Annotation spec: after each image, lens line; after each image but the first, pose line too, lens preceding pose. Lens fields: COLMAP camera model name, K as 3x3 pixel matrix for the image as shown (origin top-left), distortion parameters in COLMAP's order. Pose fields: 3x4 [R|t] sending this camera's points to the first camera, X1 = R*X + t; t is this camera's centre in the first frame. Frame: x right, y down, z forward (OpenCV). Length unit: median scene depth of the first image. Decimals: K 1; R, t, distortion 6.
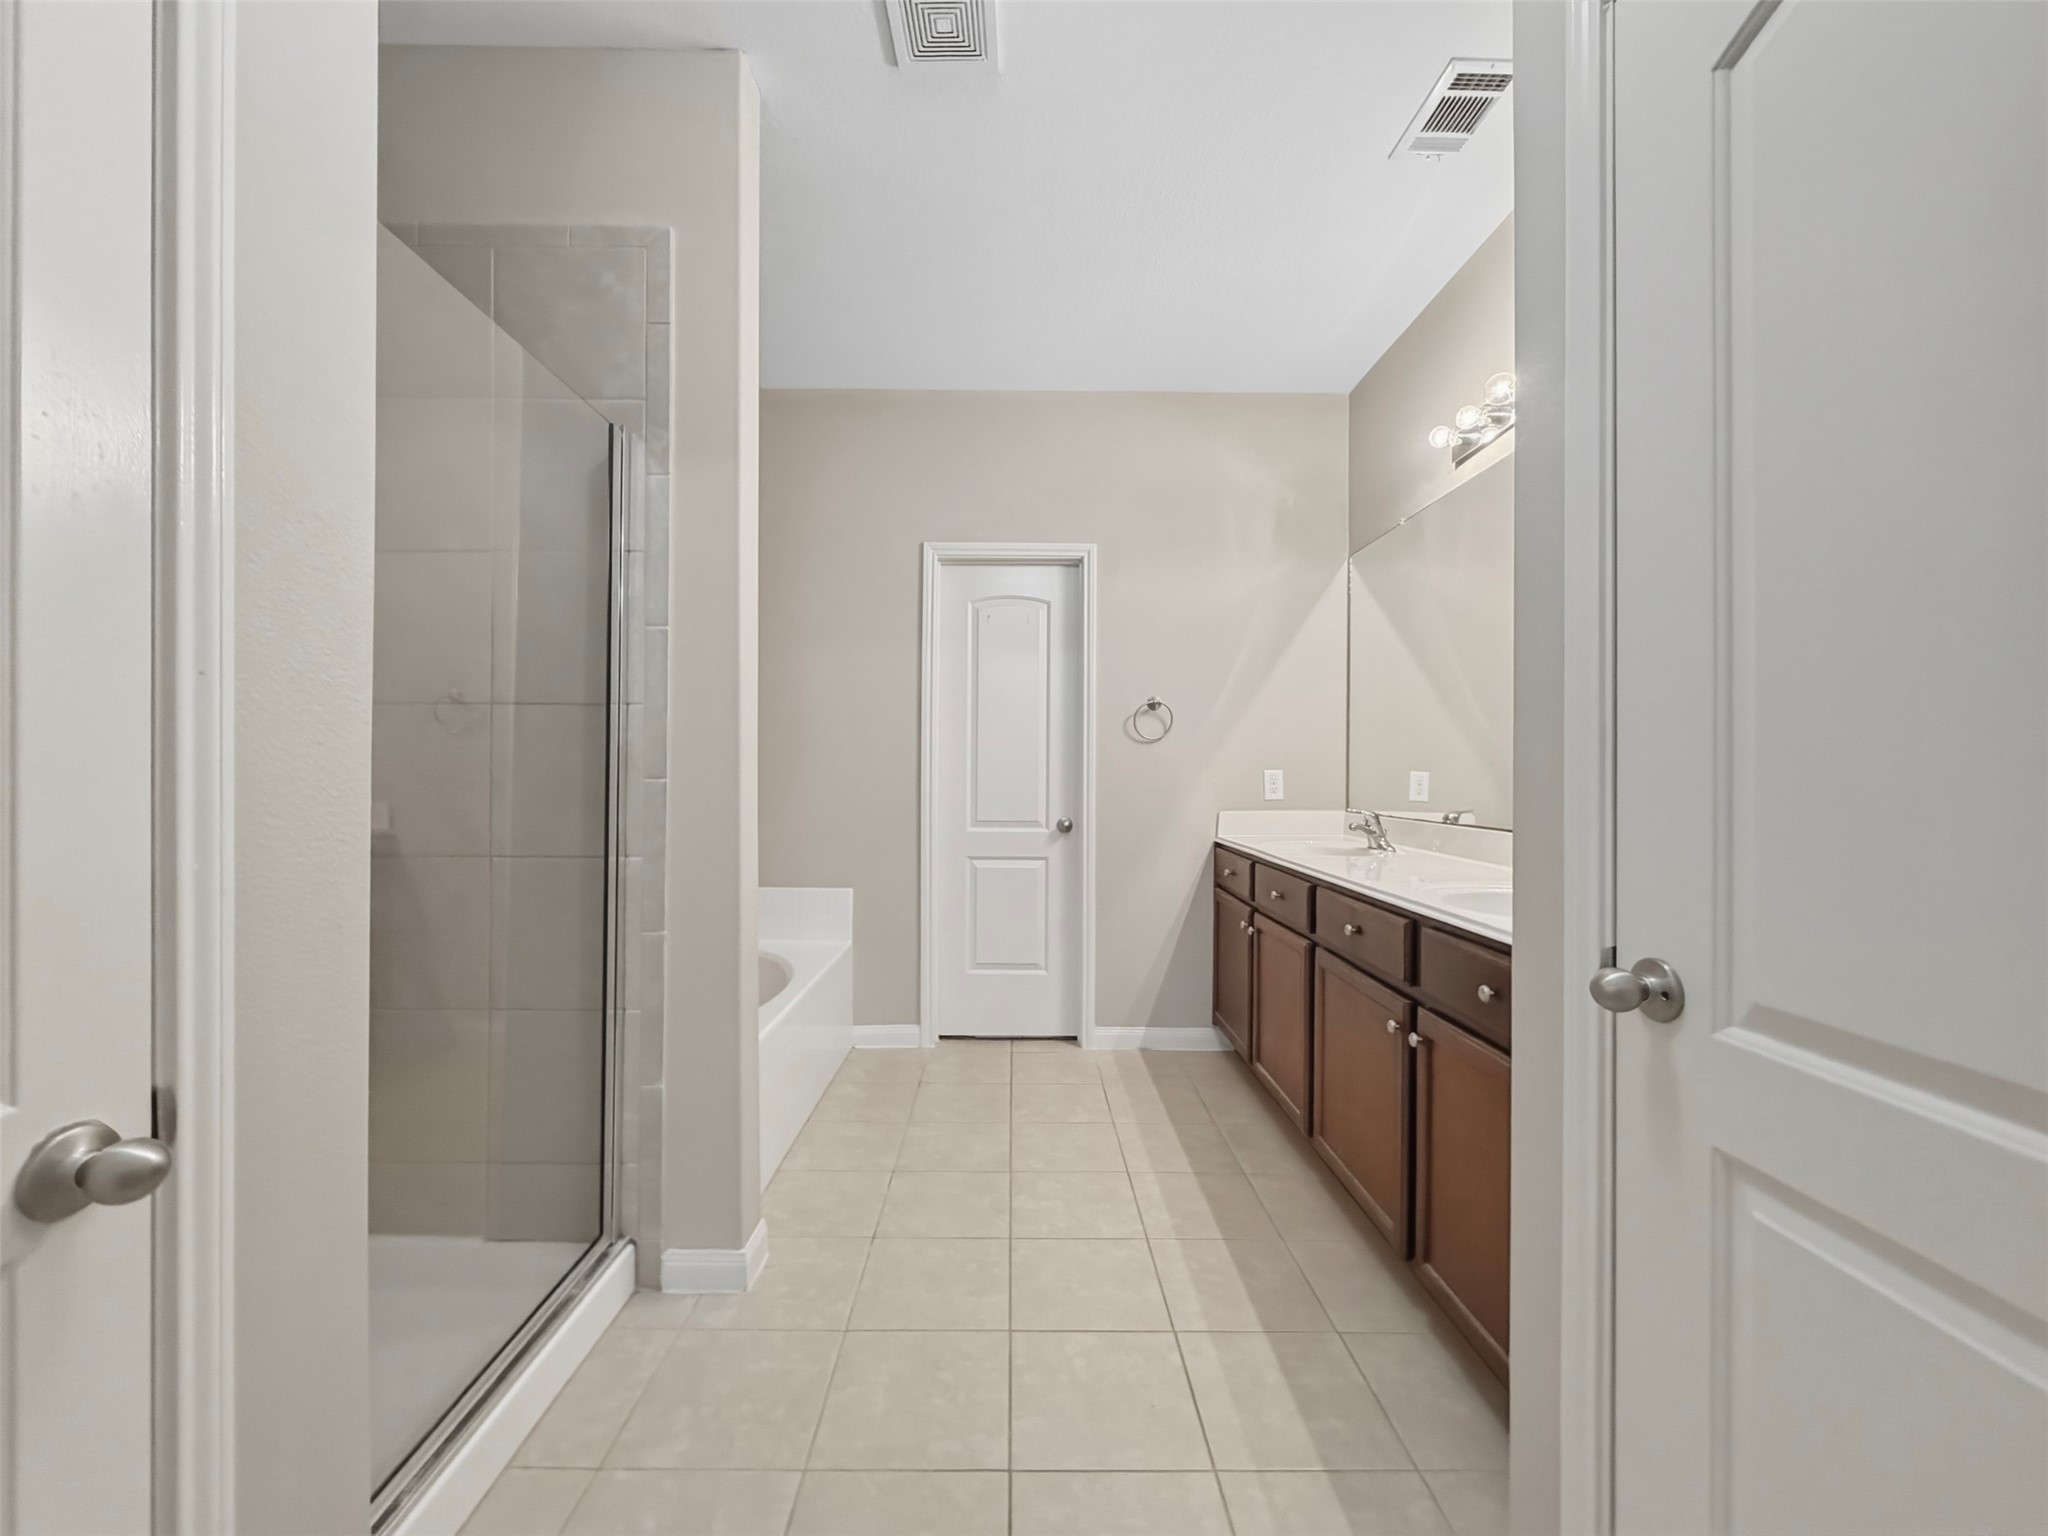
lens RADIAL K [[825.3, 0, 1025.9], [0, 825.3, 768.9], [0, 0, 1]] dist [0.002921, -0.000395]
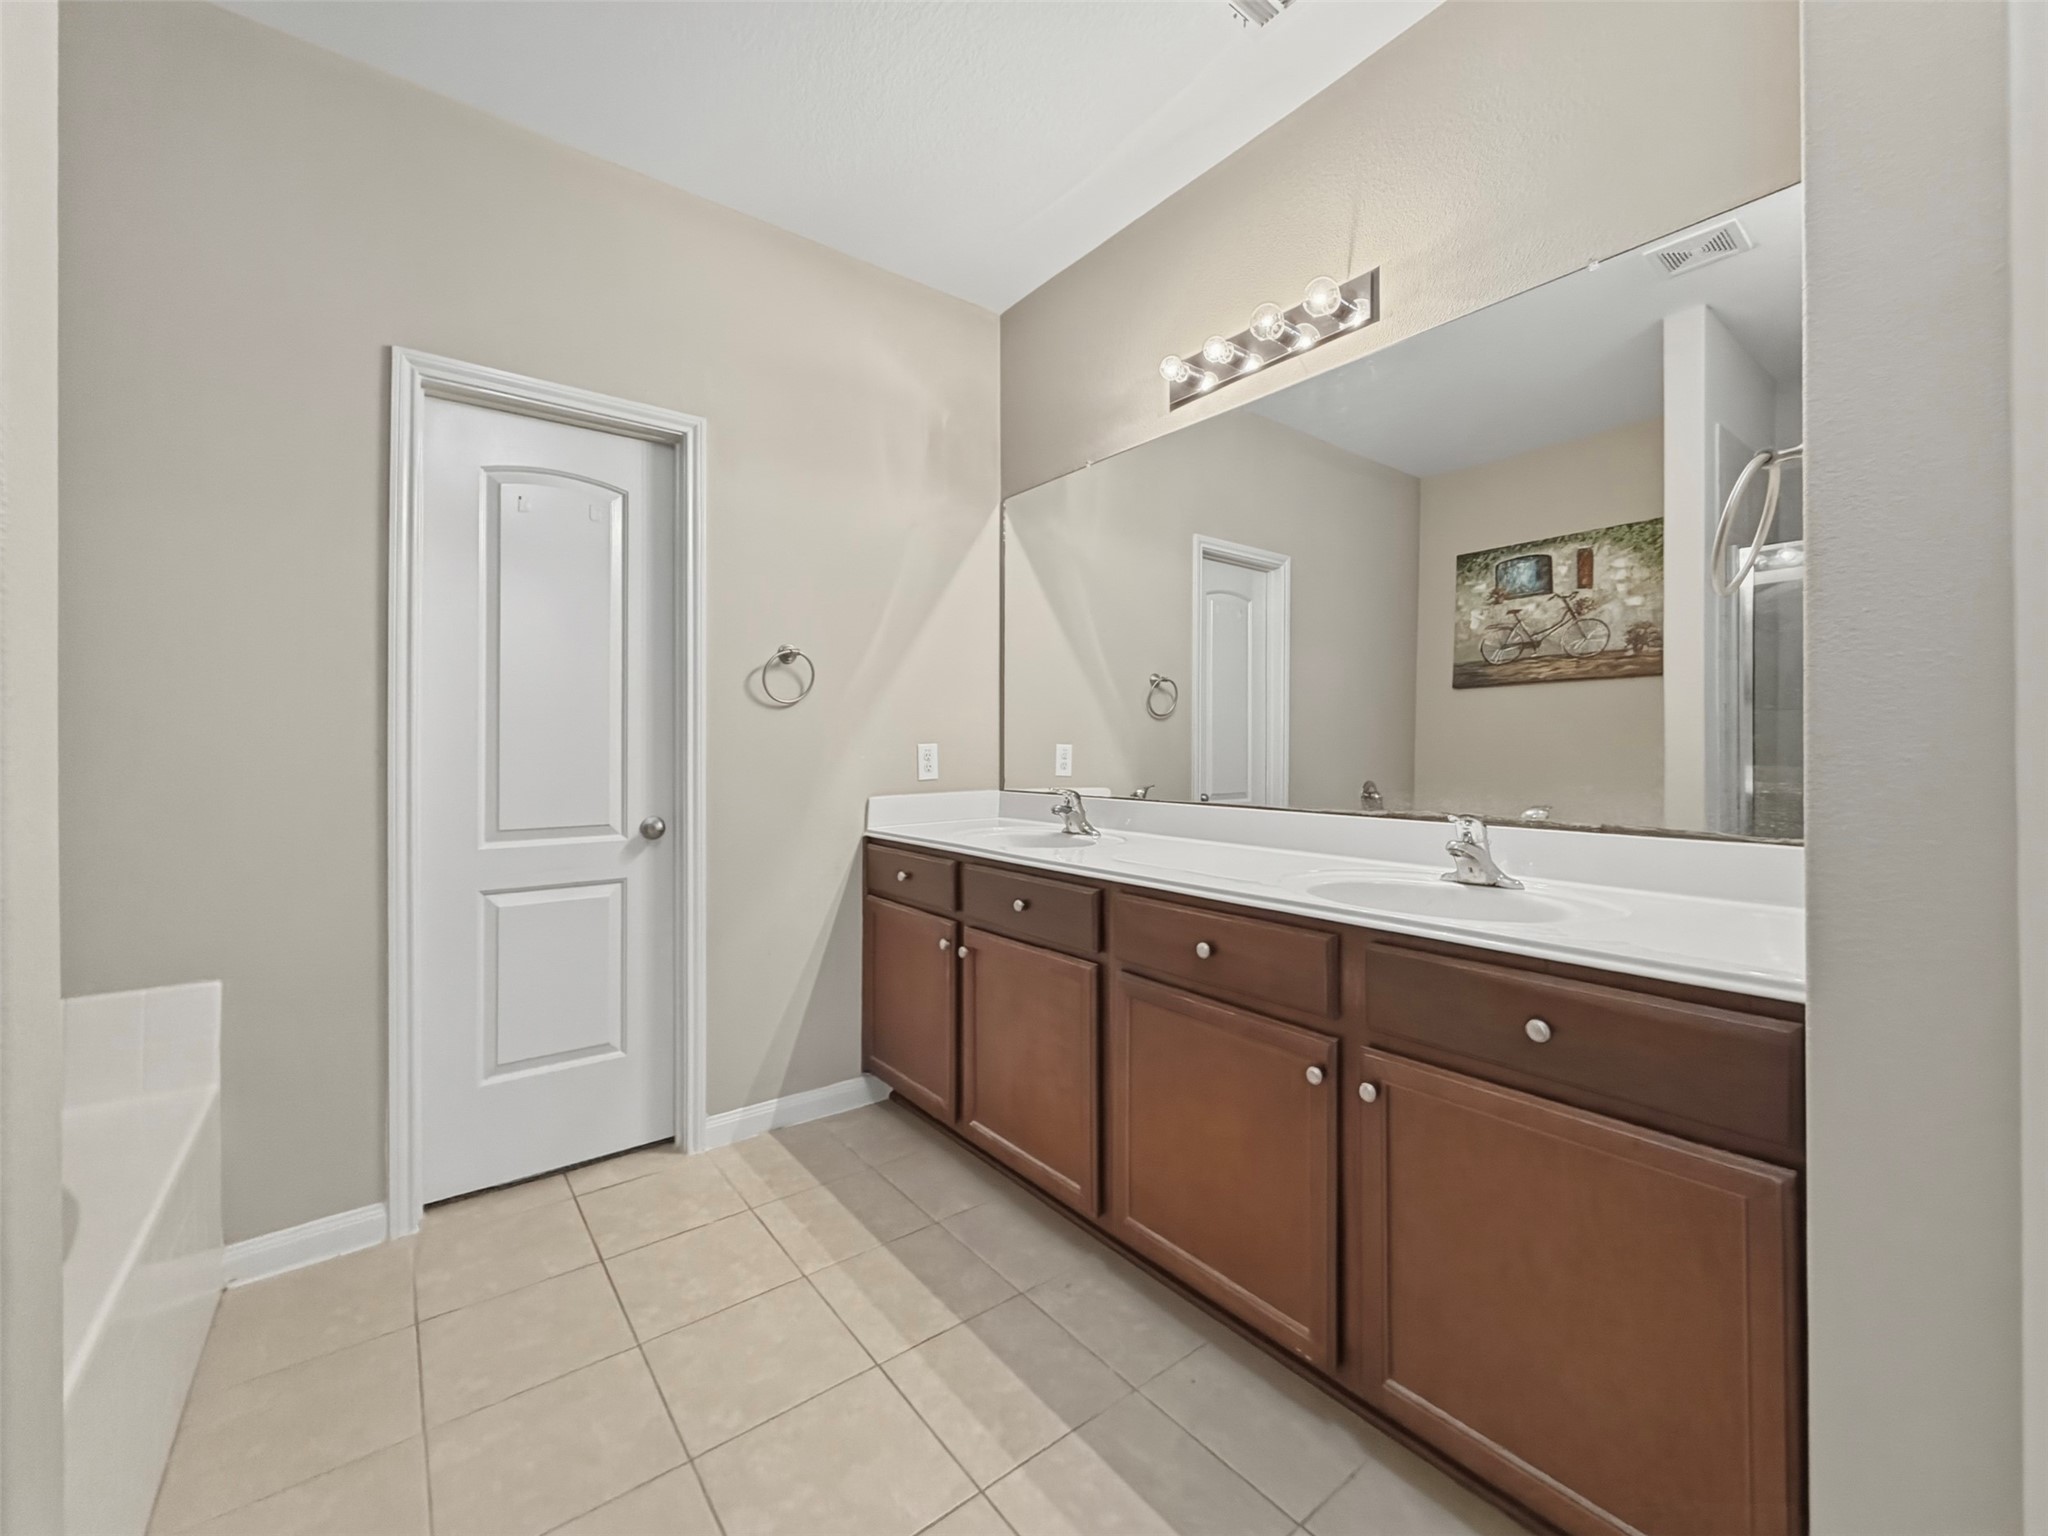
lens RADIAL K [[825.3, 0, 1006.5], [0, 825.3, 734.8], [0, 0, 1]] dist [0.002921, -0.000395]
pose [[0.796047, -0.004281, 0.605219, -0.134452], [0.004885, 0.999988, 0.000647, -0.007044], [-0.605215, 0.002441, 0.796058, 0.298041]]
